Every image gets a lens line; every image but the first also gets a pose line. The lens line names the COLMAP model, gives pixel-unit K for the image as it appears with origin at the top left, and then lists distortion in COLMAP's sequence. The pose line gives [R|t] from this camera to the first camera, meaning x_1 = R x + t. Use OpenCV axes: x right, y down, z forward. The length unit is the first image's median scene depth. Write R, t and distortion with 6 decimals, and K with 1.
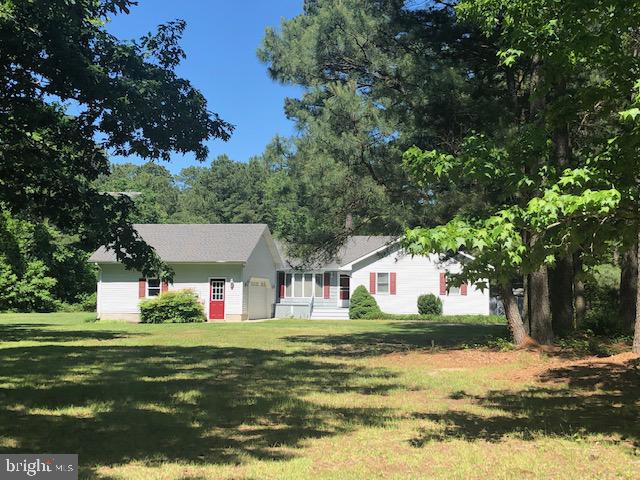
lens RADIAL K [[942.8, 0, 320.0], [0, 942.8, 240.0], [0, 0, 1]] dist [0.020804, -0.079017]
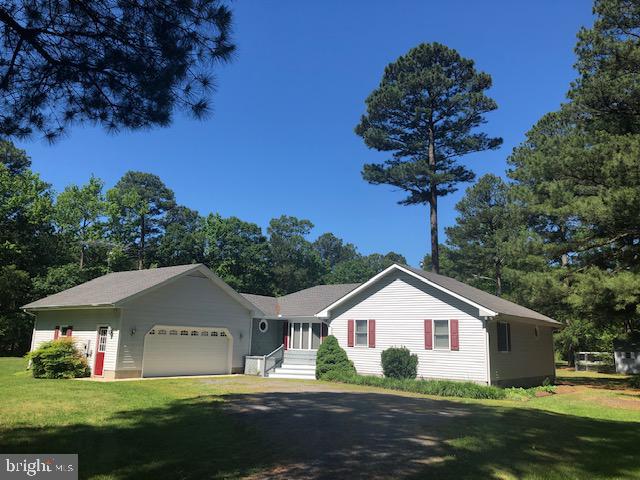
lens RADIAL K [[521.0, 0, 321.1], [0, 521.0, 236.4], [0, 0, 1]] dist [0.013293, -0.001491]
pose [[0.882581, -0.082709, -0.462828, 0.236937], [0.014563, 0.988742, -0.148921, 0.028366], [0.469935, 0.124694, 0.873849, 0.557017]]
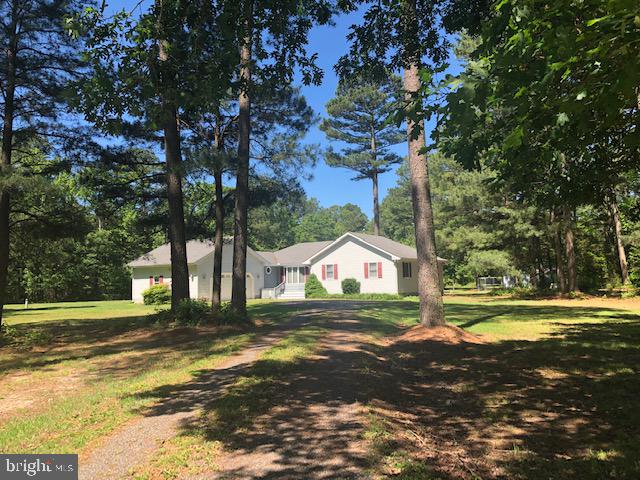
lens RADIAL K [[521.0, 0, 321.1], [0, 521.0, 236.4], [0, 0, 1]] dist [0.013293, -0.001491]
pose [[0.913085, -0.070481, -0.401632, 0.353210], [0.061087, 0.997477, -0.036165, 0.019312], [0.403168, 0.008487, 0.915087, 0.269205]]
